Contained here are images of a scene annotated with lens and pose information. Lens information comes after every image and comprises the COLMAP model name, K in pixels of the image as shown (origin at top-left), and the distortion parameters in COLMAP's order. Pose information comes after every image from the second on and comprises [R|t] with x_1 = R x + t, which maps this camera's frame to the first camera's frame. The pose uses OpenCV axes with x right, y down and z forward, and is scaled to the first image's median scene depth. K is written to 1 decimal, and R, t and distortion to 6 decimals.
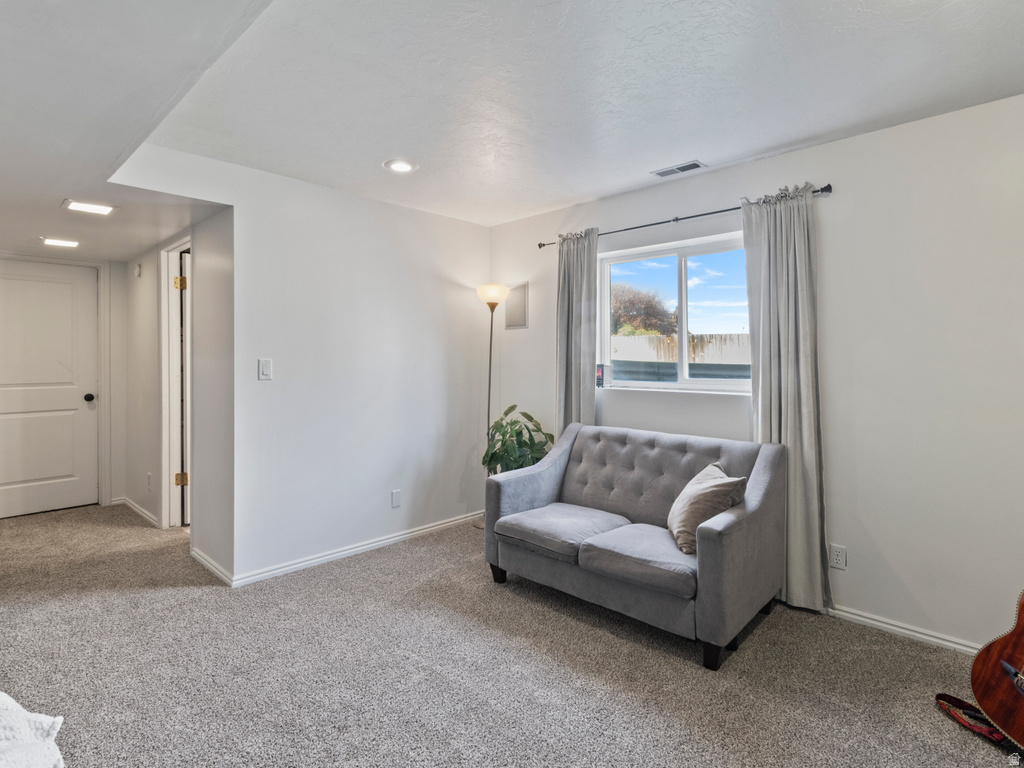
lens RADIAL K [[543.5, 0, 511.9], [0, 543.5, 363.6], [0, 0, 1]] dist [0.004125, 0.002303]
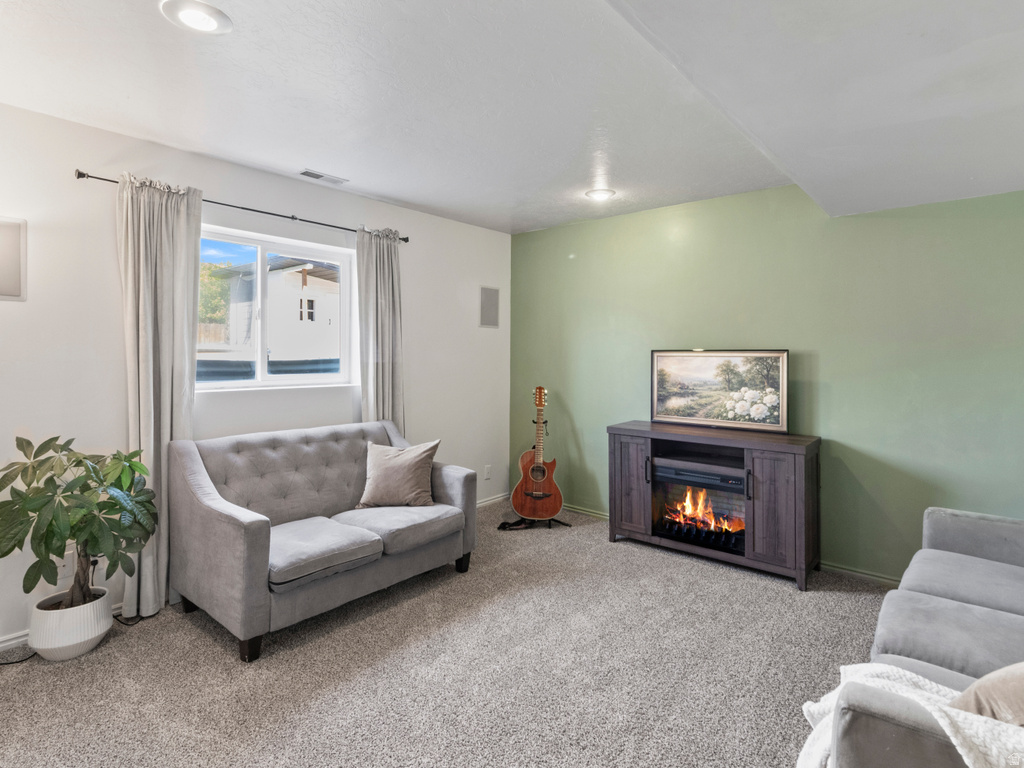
lens RADIAL K [[543.5, 0, 511.9], [0, 543.5, 363.6], [0, 0, 1]] dist [0.004125, 0.002303]
pose [[-0.053000, -0.016424, 0.998459, -0.760322], [0.003174, 0.999857, 0.016615, -0.010208], [-0.998589, 0.004050, -0.052940, 0.674576]]
